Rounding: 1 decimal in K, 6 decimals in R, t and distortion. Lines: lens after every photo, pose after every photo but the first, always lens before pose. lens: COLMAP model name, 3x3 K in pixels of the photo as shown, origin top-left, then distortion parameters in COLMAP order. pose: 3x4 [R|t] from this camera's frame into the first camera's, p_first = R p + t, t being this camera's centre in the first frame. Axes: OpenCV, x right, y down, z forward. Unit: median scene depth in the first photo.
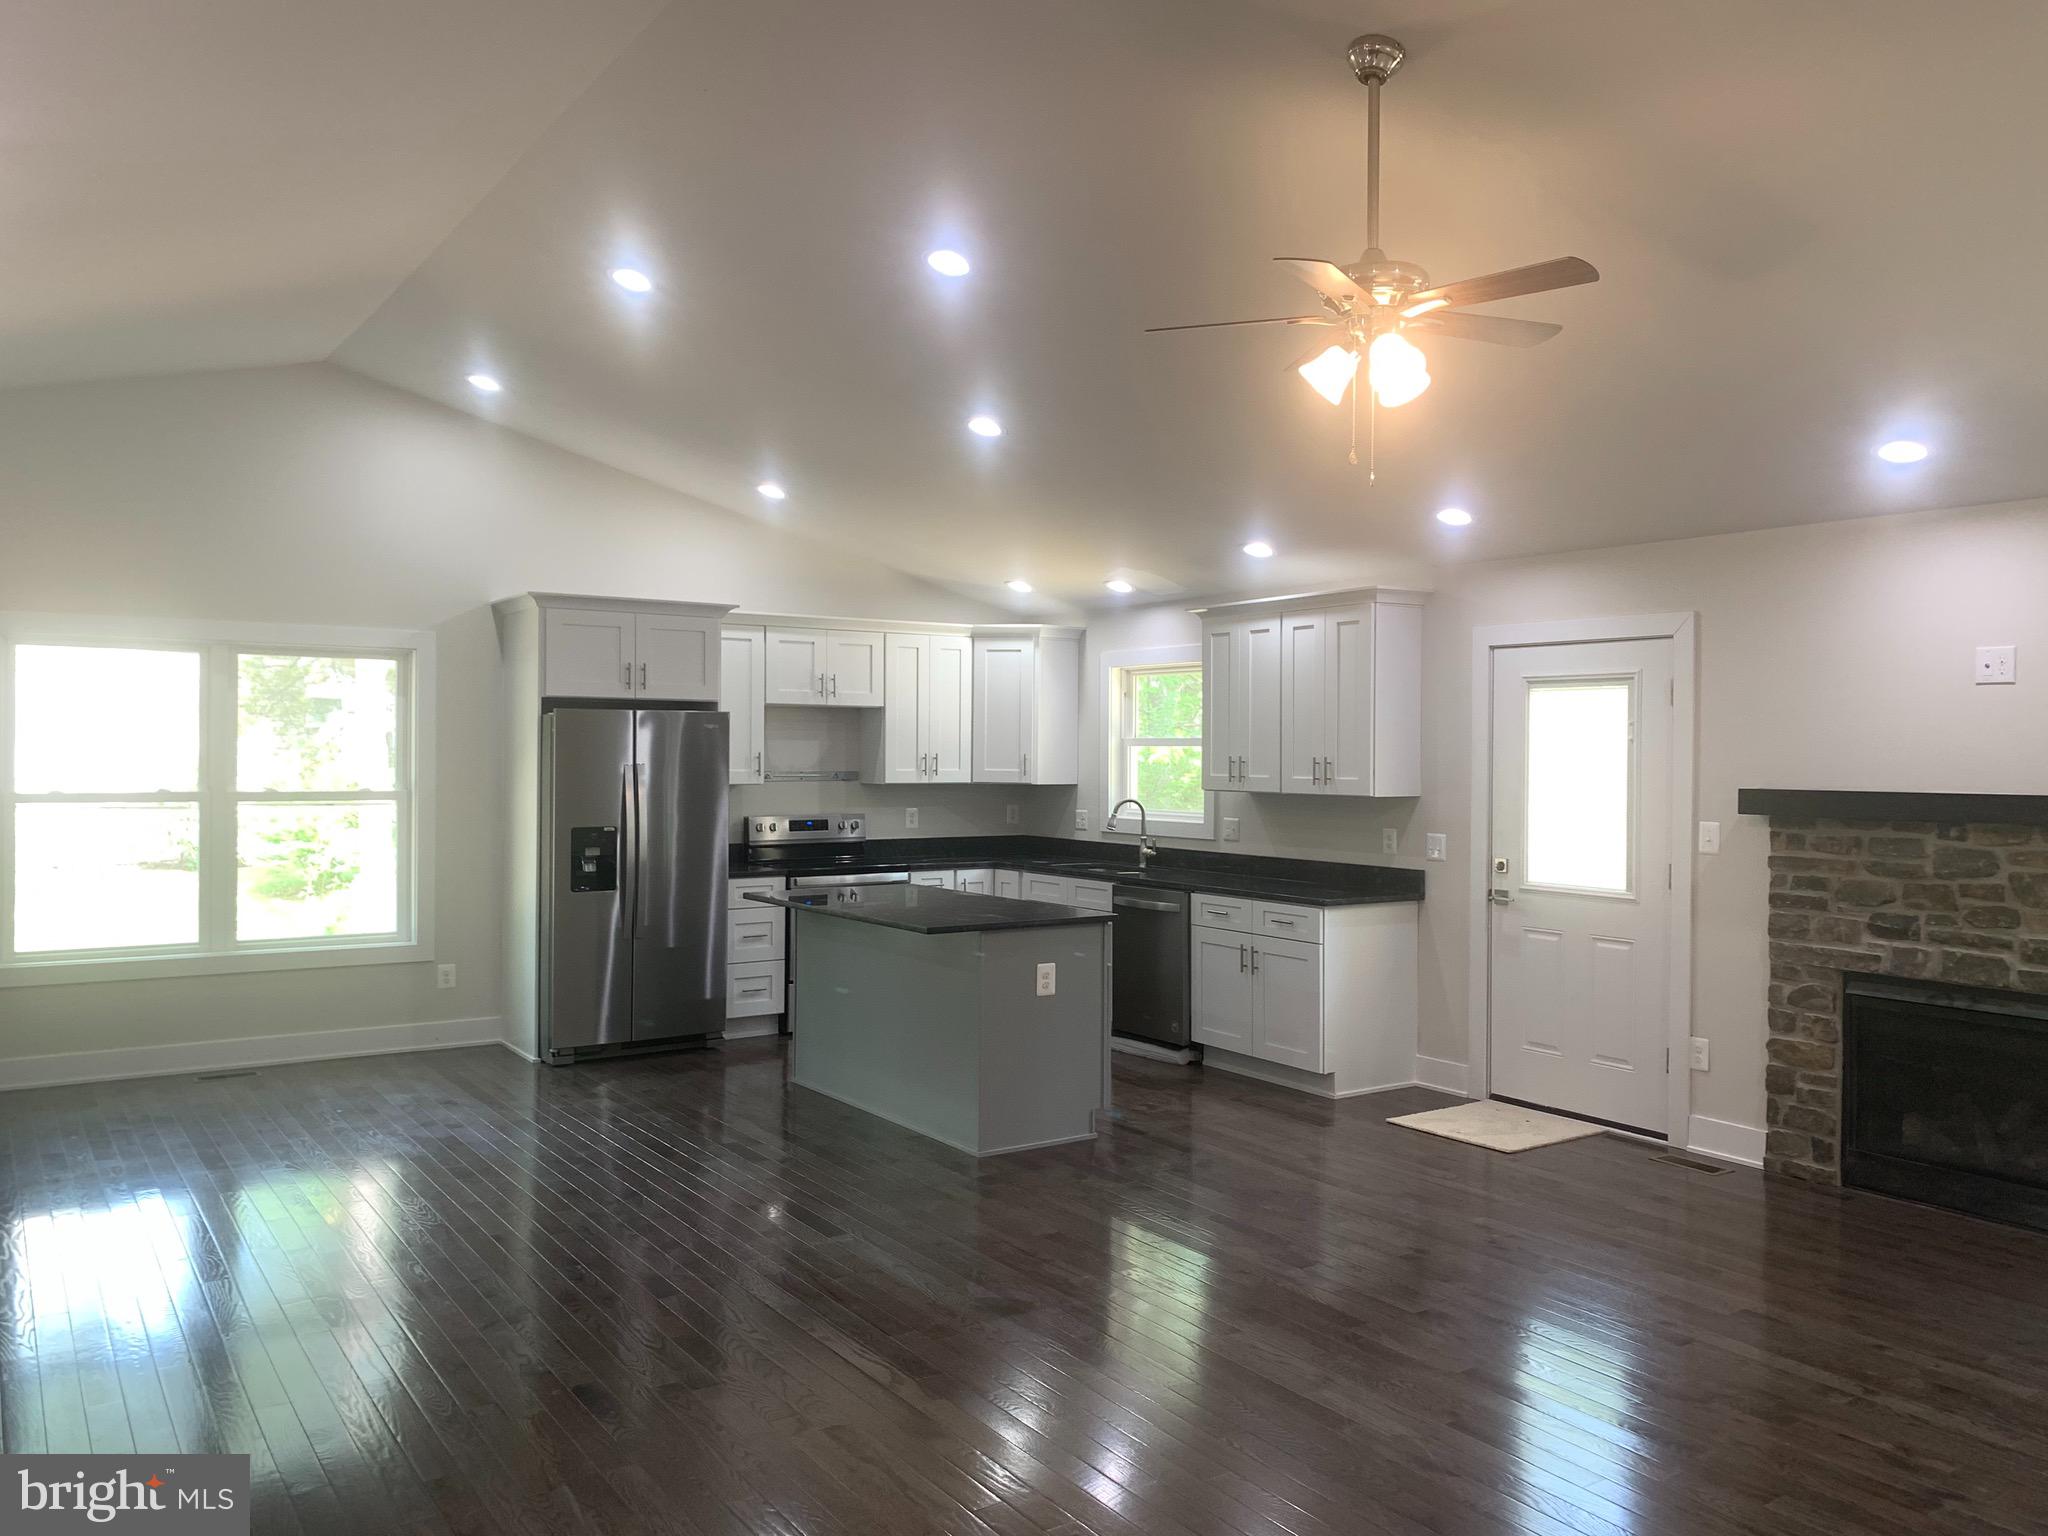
lens RADIAL K [[1593.1, 0, 1047.2], [0, 1593.1, 768.3], [0, 0, 1]] dist [0.044644, -0.043435]
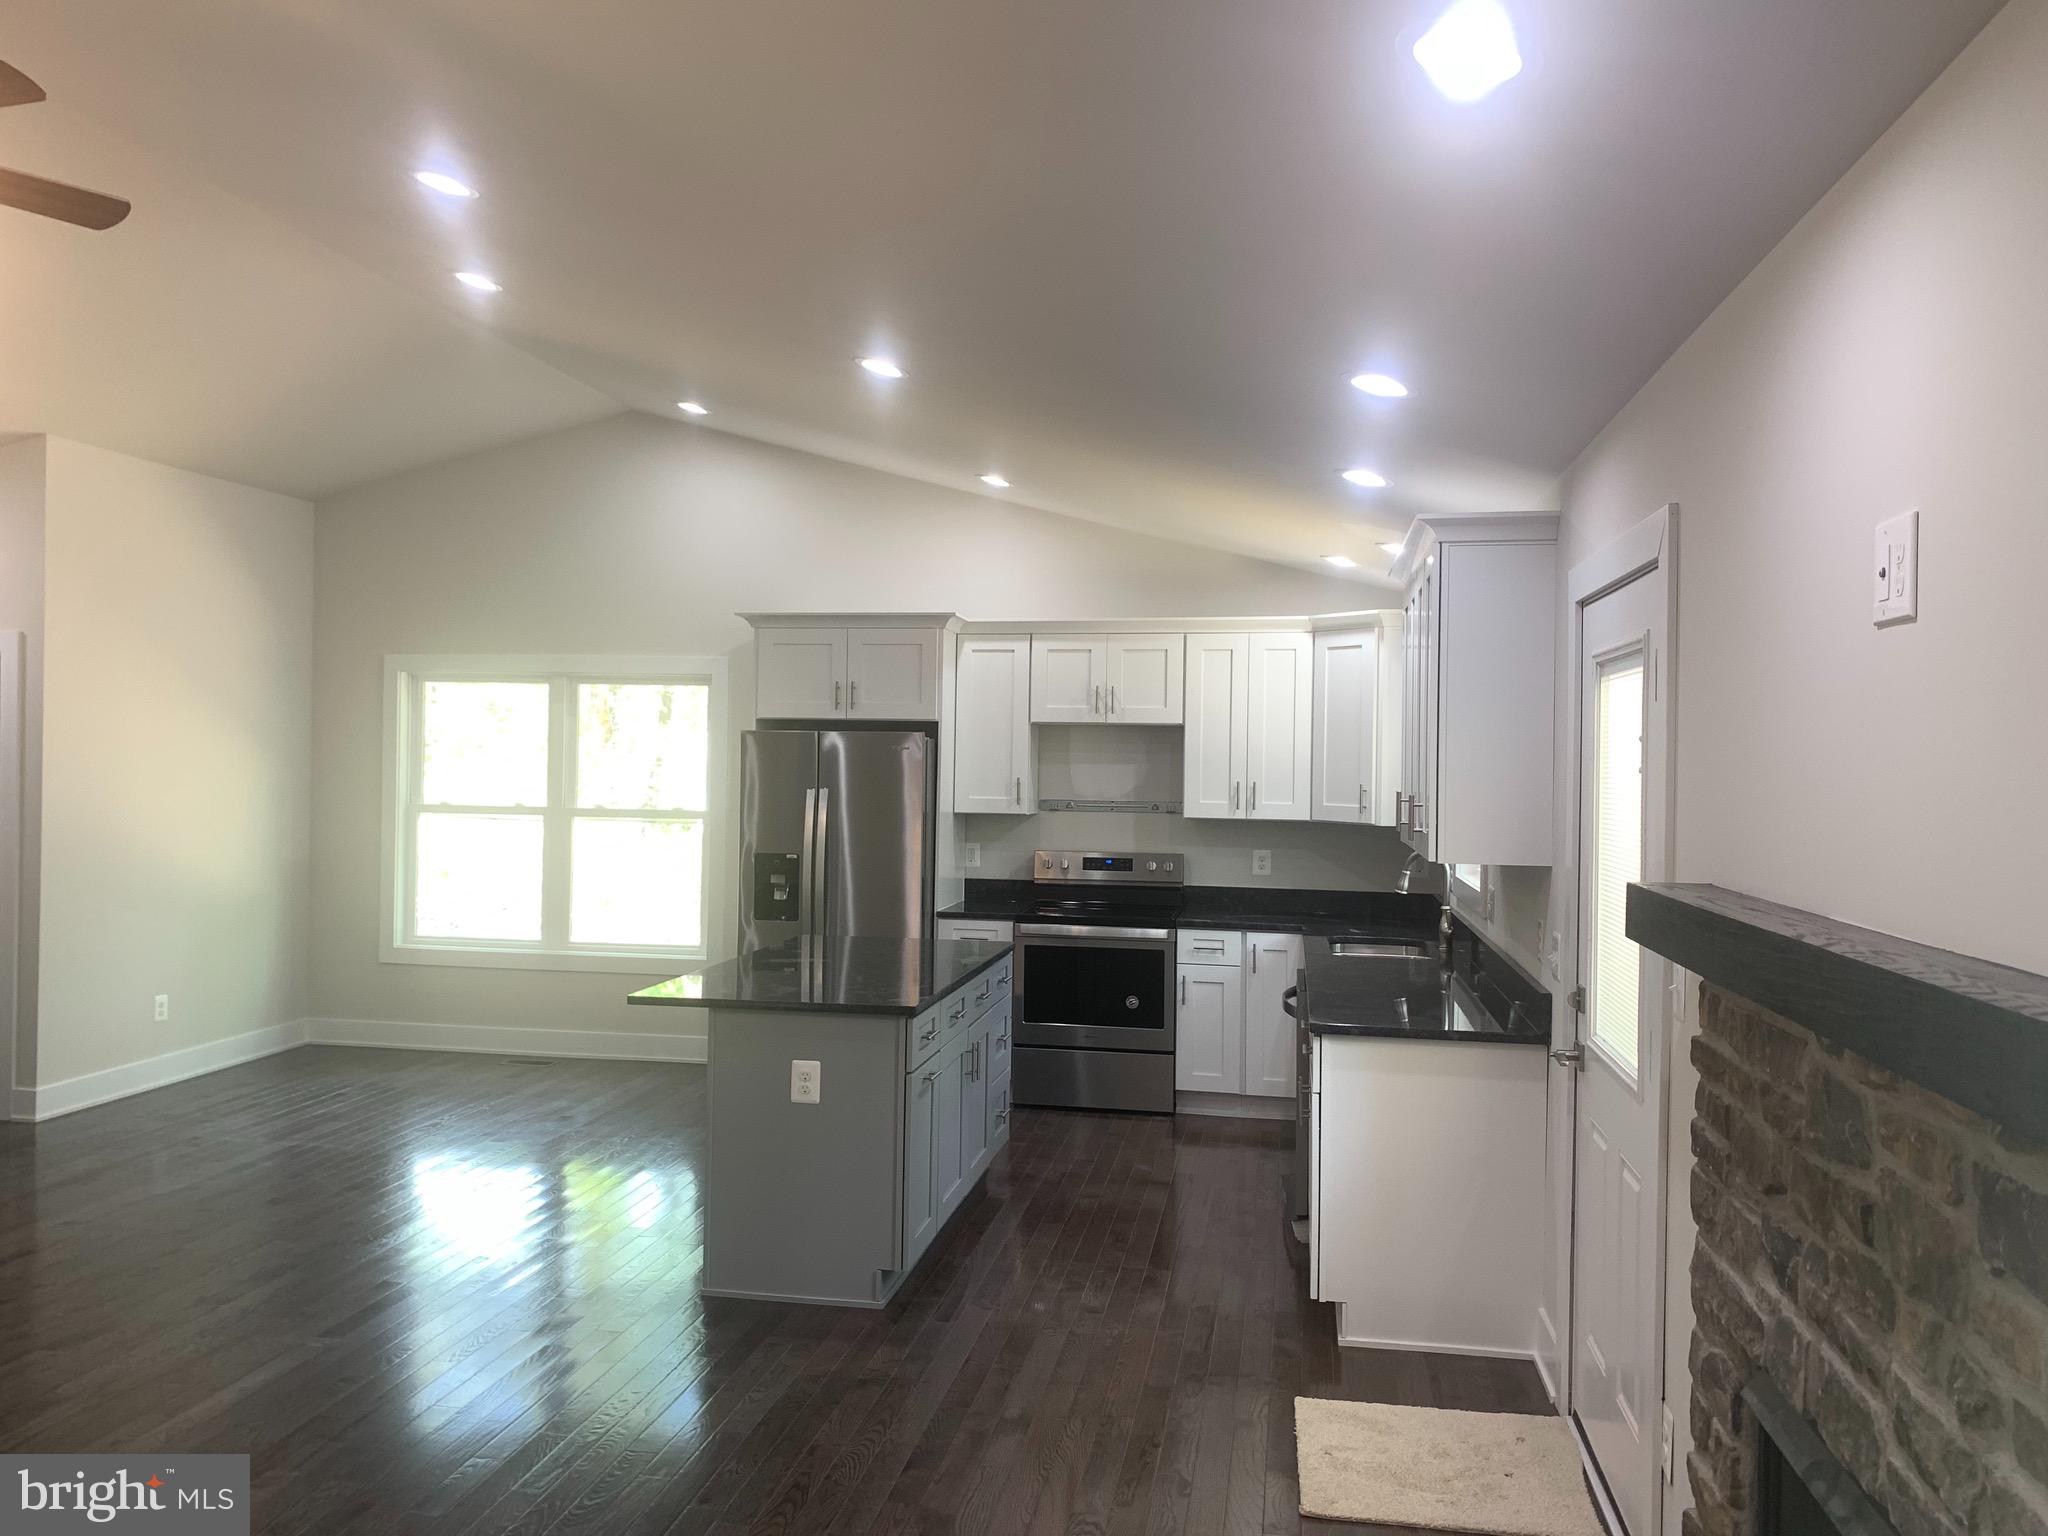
lens RADIAL K [[1575.8, 0, 969.7], [0, 1575.8, 765.2], [0, 0, 1]] dist [0.034304, 0.002627]
pose [[0.703139, 0.004666, -0.711037, 0.578994], [-0.014835, 0.999857, -0.008108, -0.013258], [0.710897, 0.016249, 0.703108, 0.515821]]
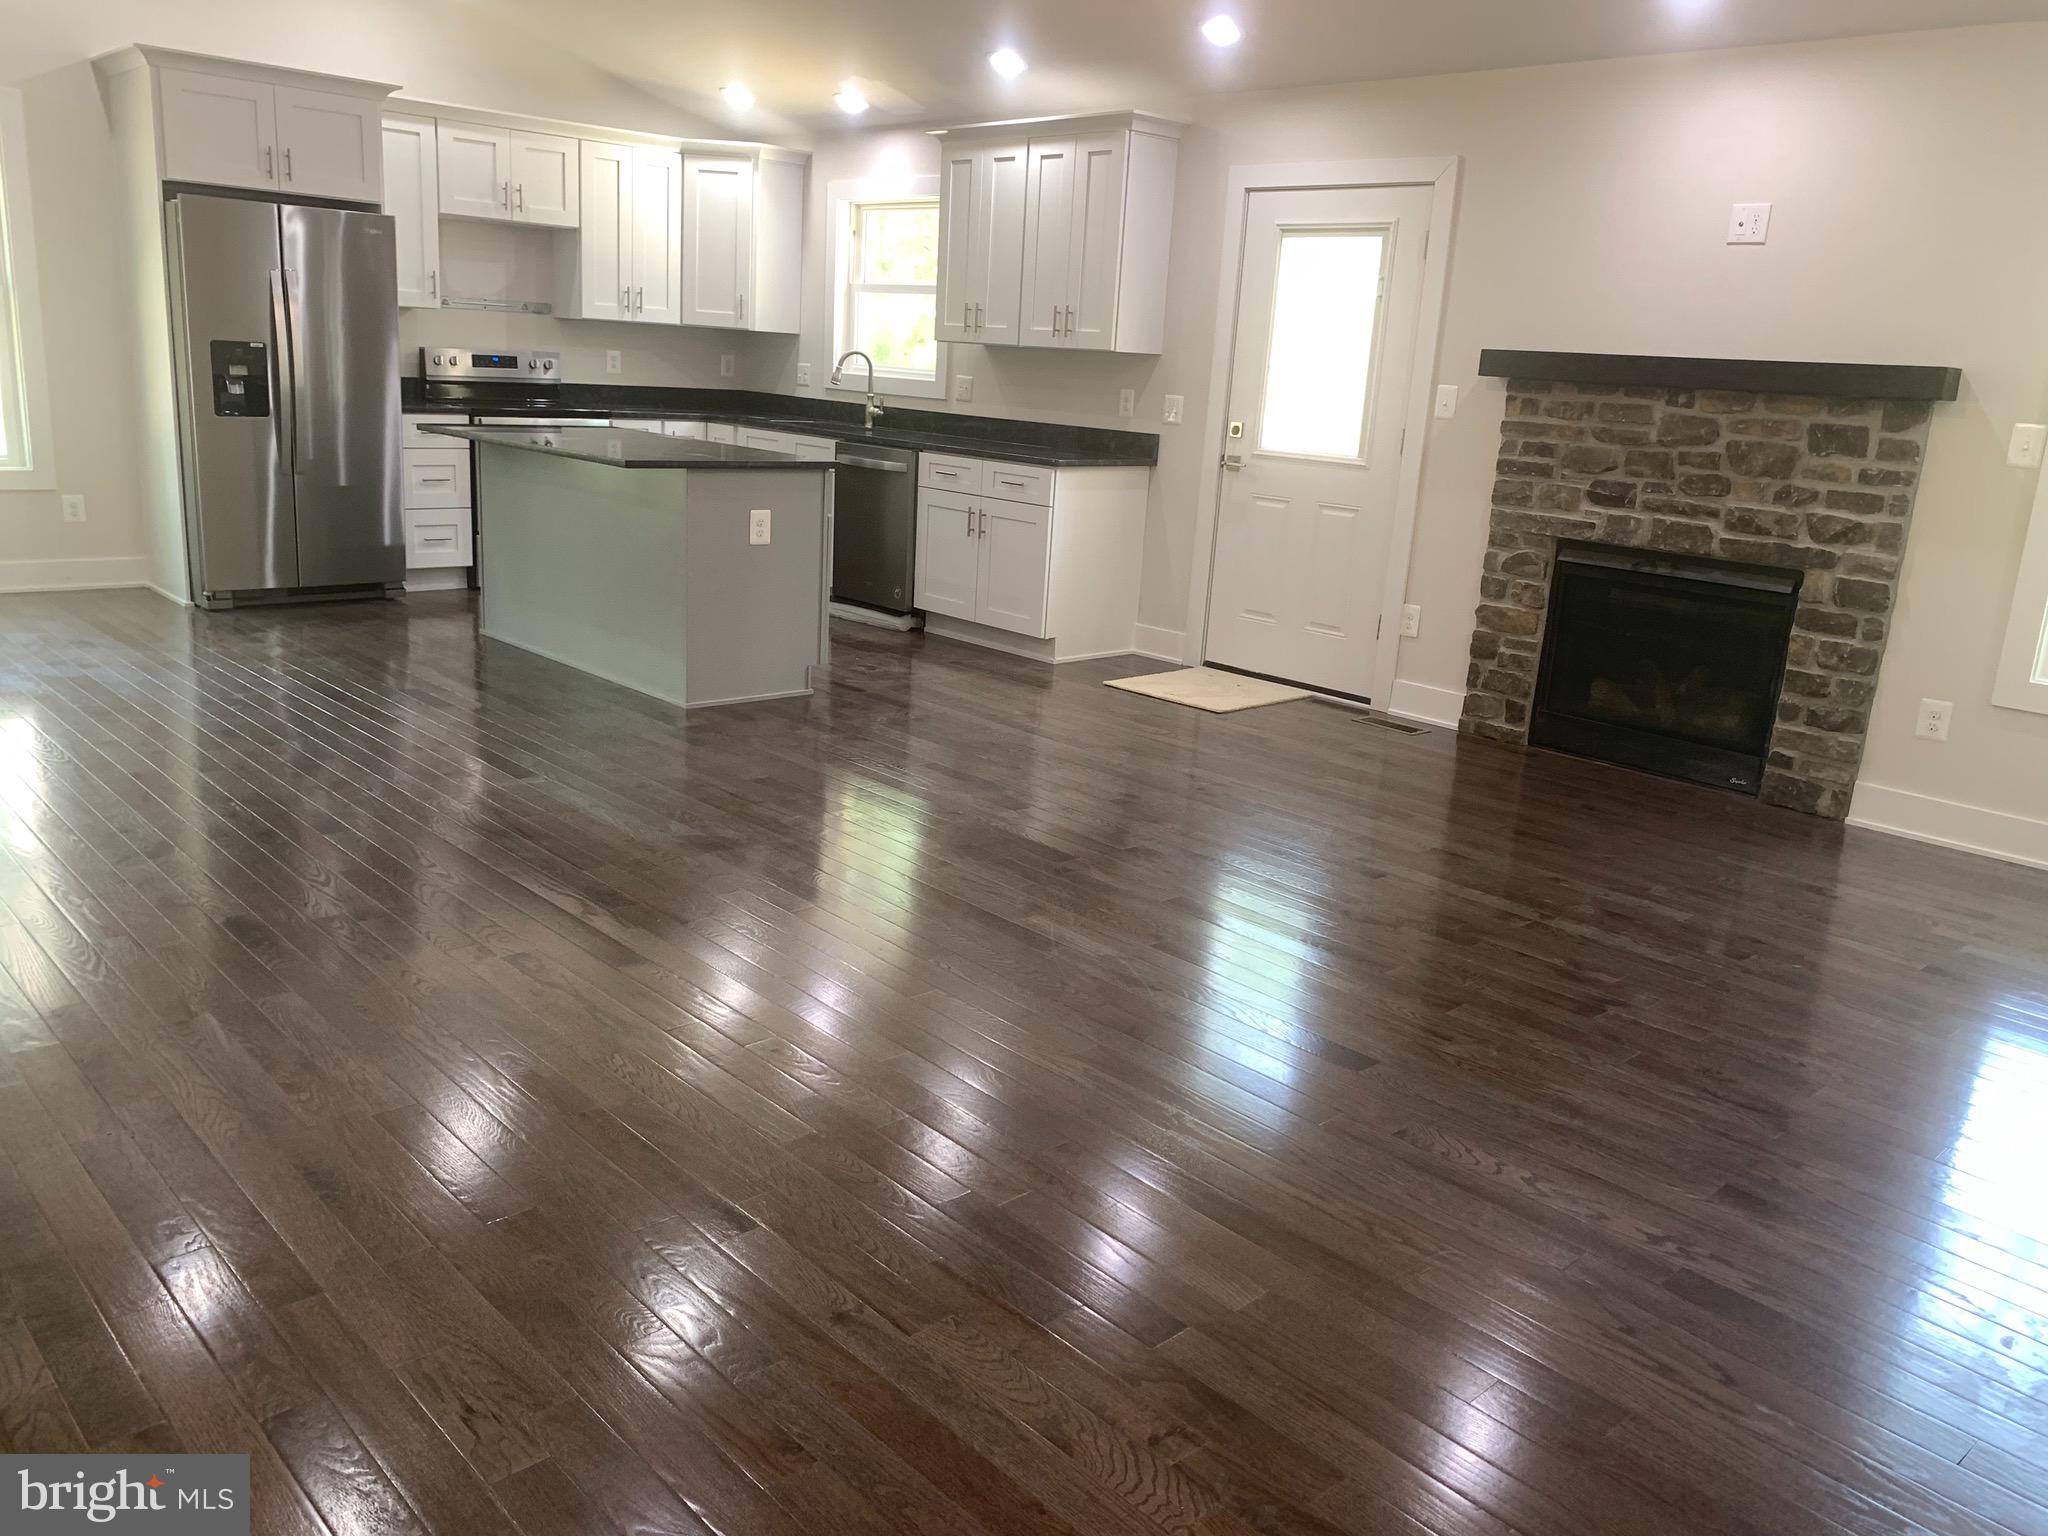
lens RADIAL K [[1596.0, 0, 1024.0], [0, 1596.0, 768.0], [0, 0, 1]] dist [0.024724, 0.012893]
pose [[0.987404, 0.010232, 0.157888, 0.005233], [-0.049295, 0.968132, 0.245540, 0.030879], [-0.150344, -0.250231, 0.956442, 0.044223]]
